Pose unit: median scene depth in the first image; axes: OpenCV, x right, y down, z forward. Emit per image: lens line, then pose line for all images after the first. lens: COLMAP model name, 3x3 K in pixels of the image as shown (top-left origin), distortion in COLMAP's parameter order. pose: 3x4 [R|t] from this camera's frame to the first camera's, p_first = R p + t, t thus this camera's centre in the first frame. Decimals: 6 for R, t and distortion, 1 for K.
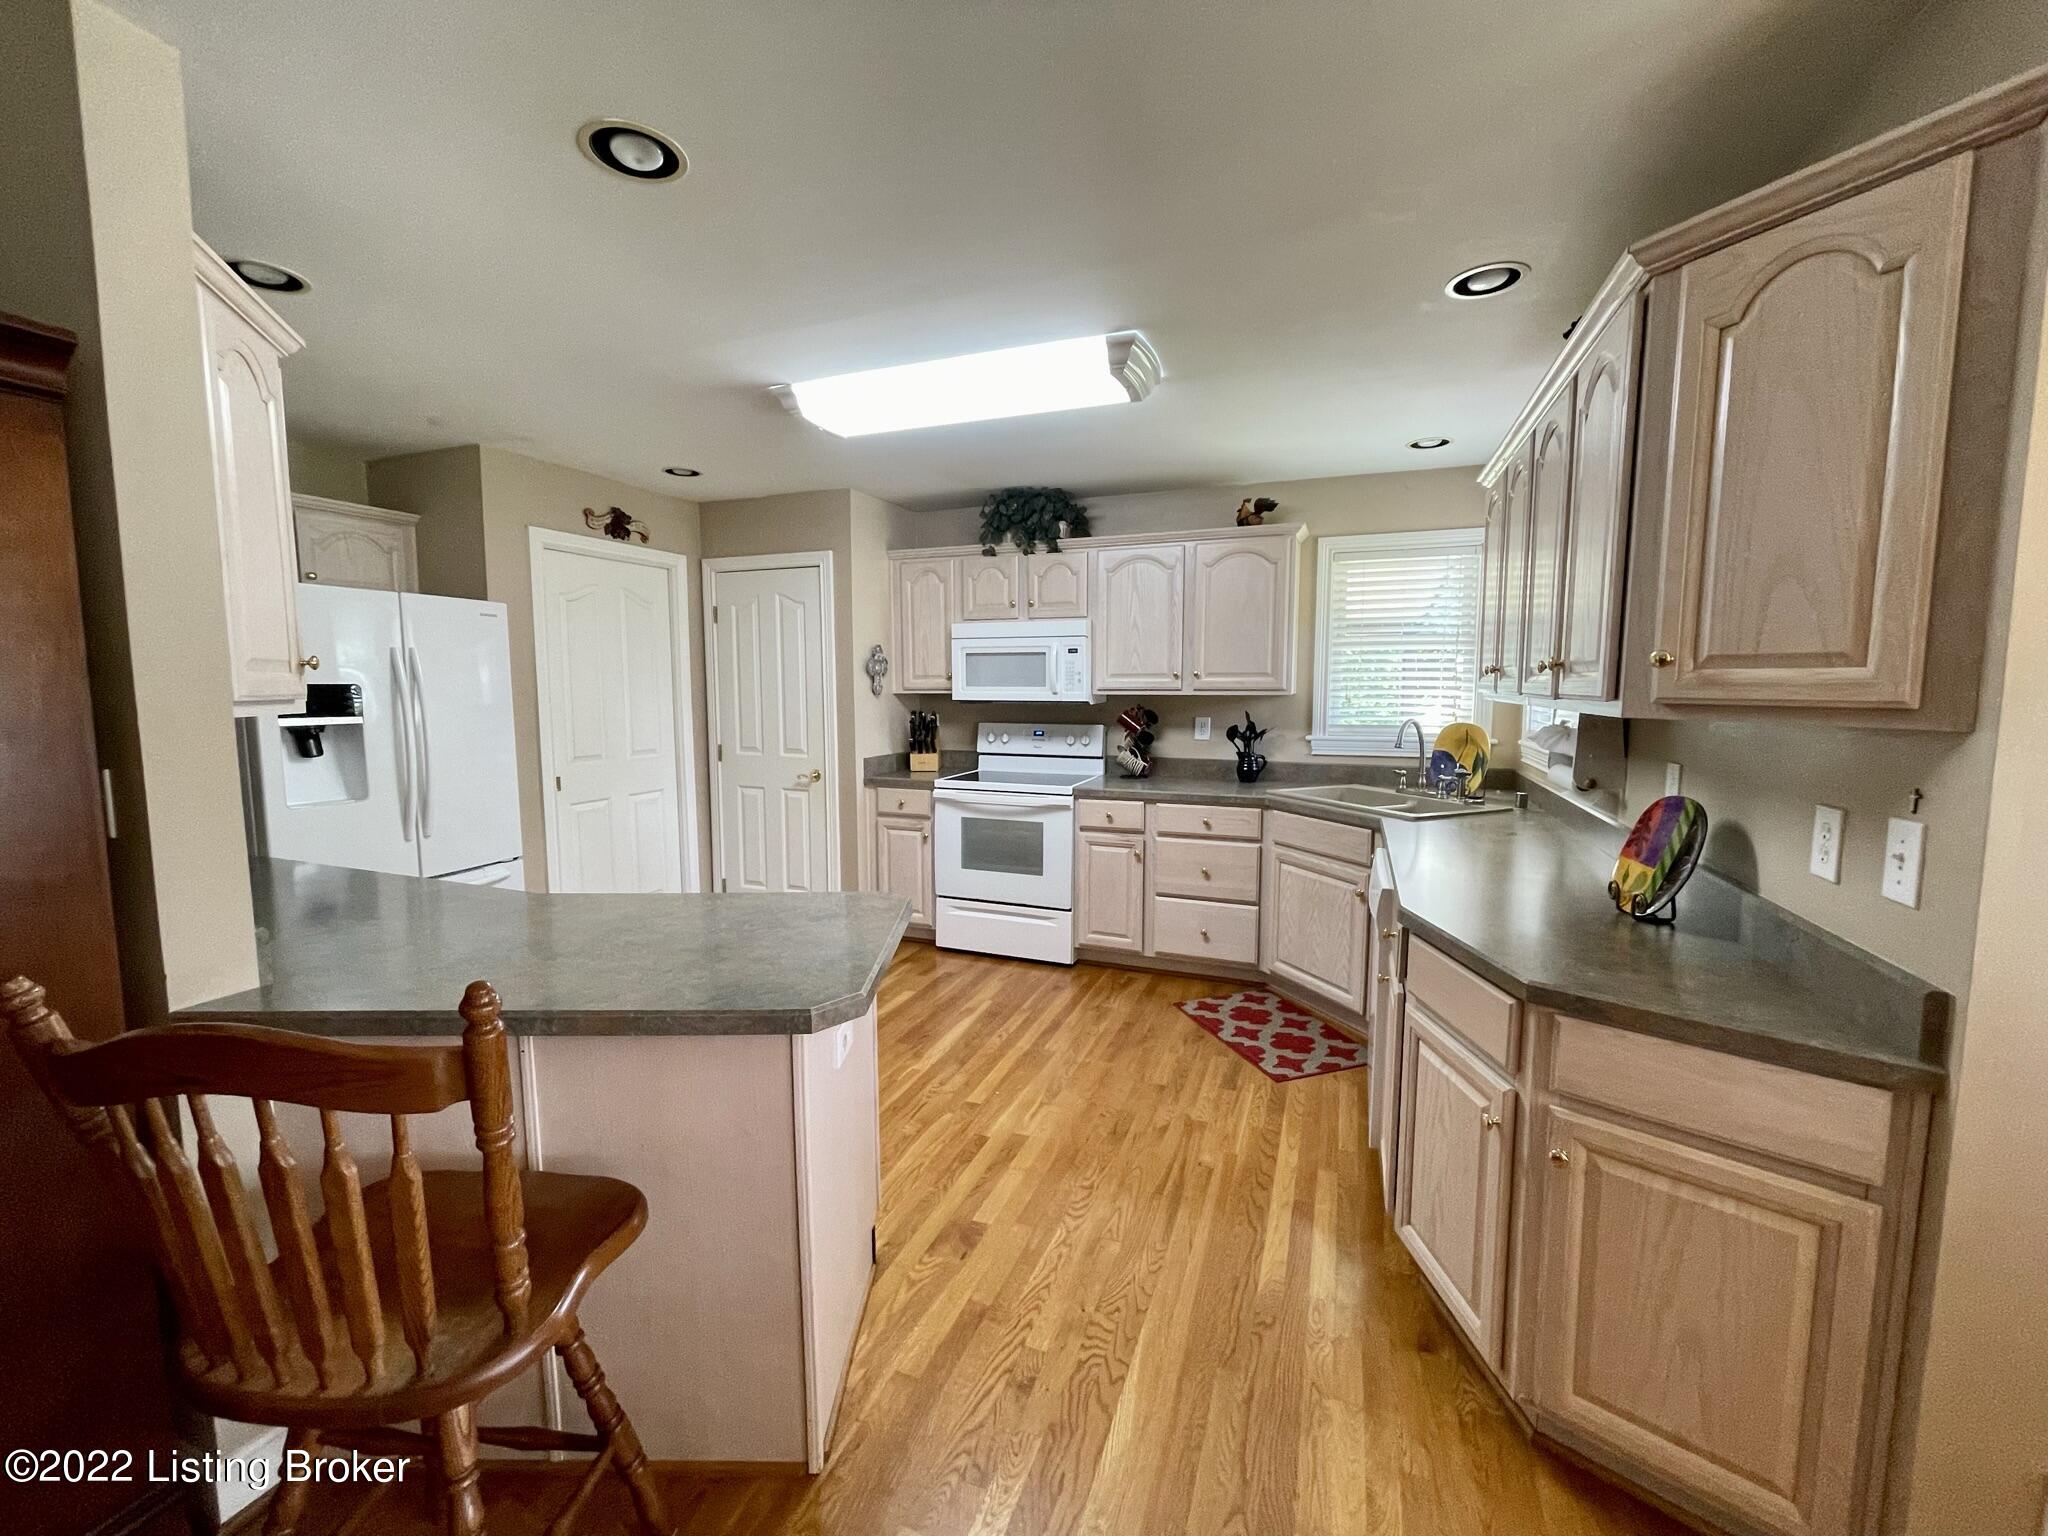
lens RADIAL K [[818.0, 0, 1027.1], [0, 818.0, 768.9], [0, 0, 1]] dist [-0.003897, -0.000677]
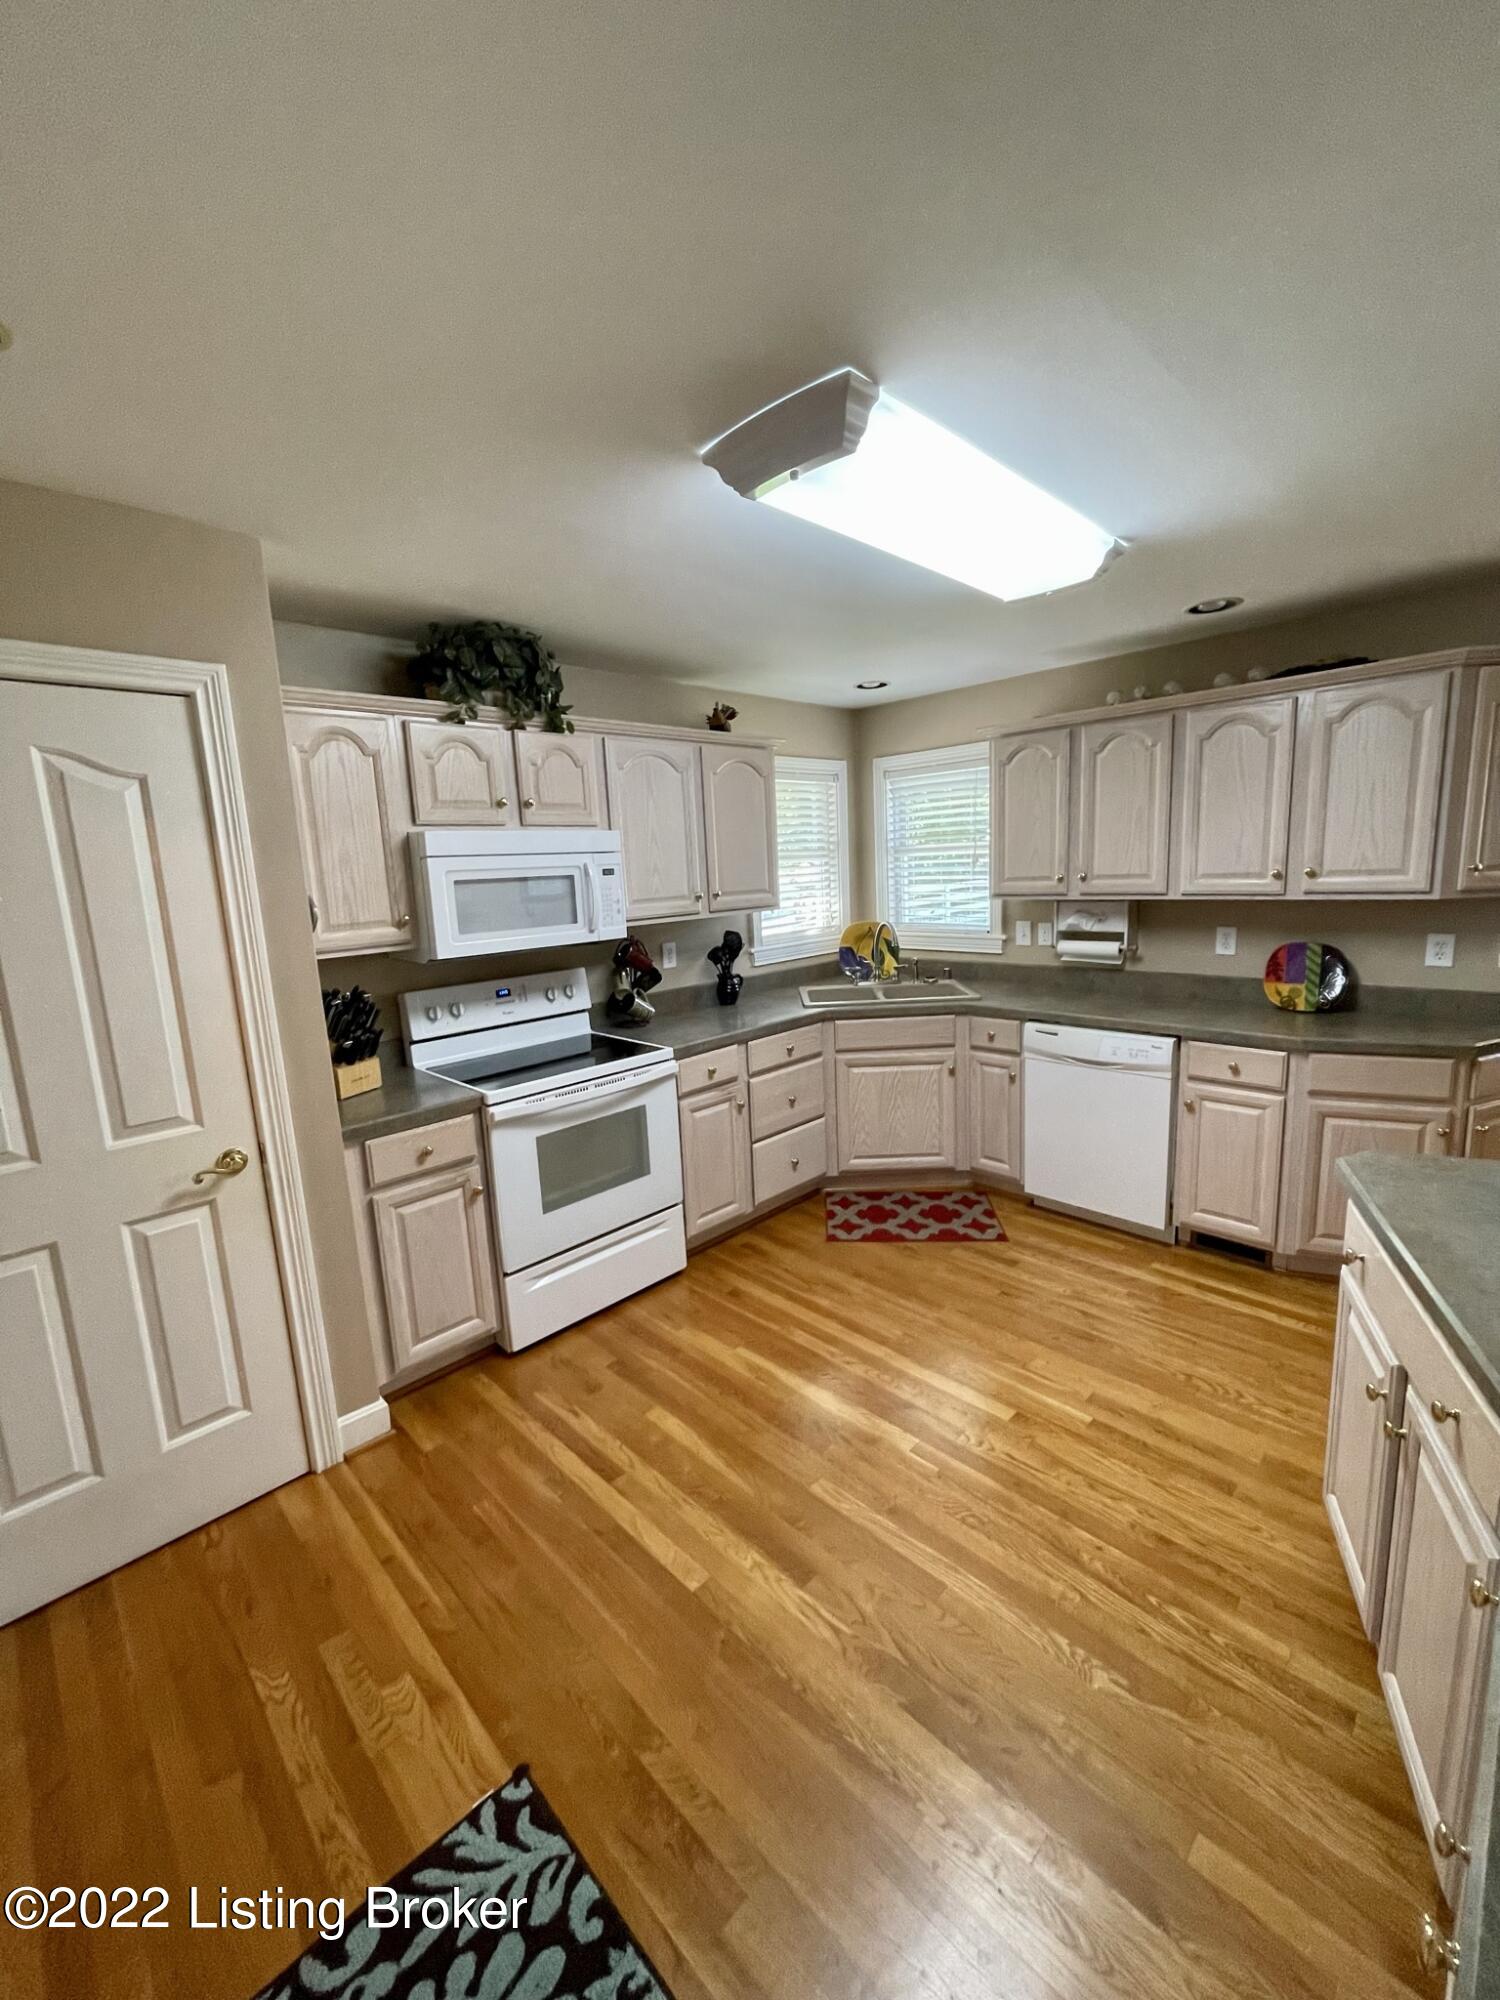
lens RADIAL K [[798.9, 0, 752.8], [0, 798.9, 1001.2], [0, 0, 1]] dist [-0.003897, -0.000677]
pose [[0.404828, -0.174251, 0.897636, -0.588239], [0.141457, 0.981791, 0.126791, -0.106875], [-0.903385, 0.075648, 0.422106, 0.608818]]
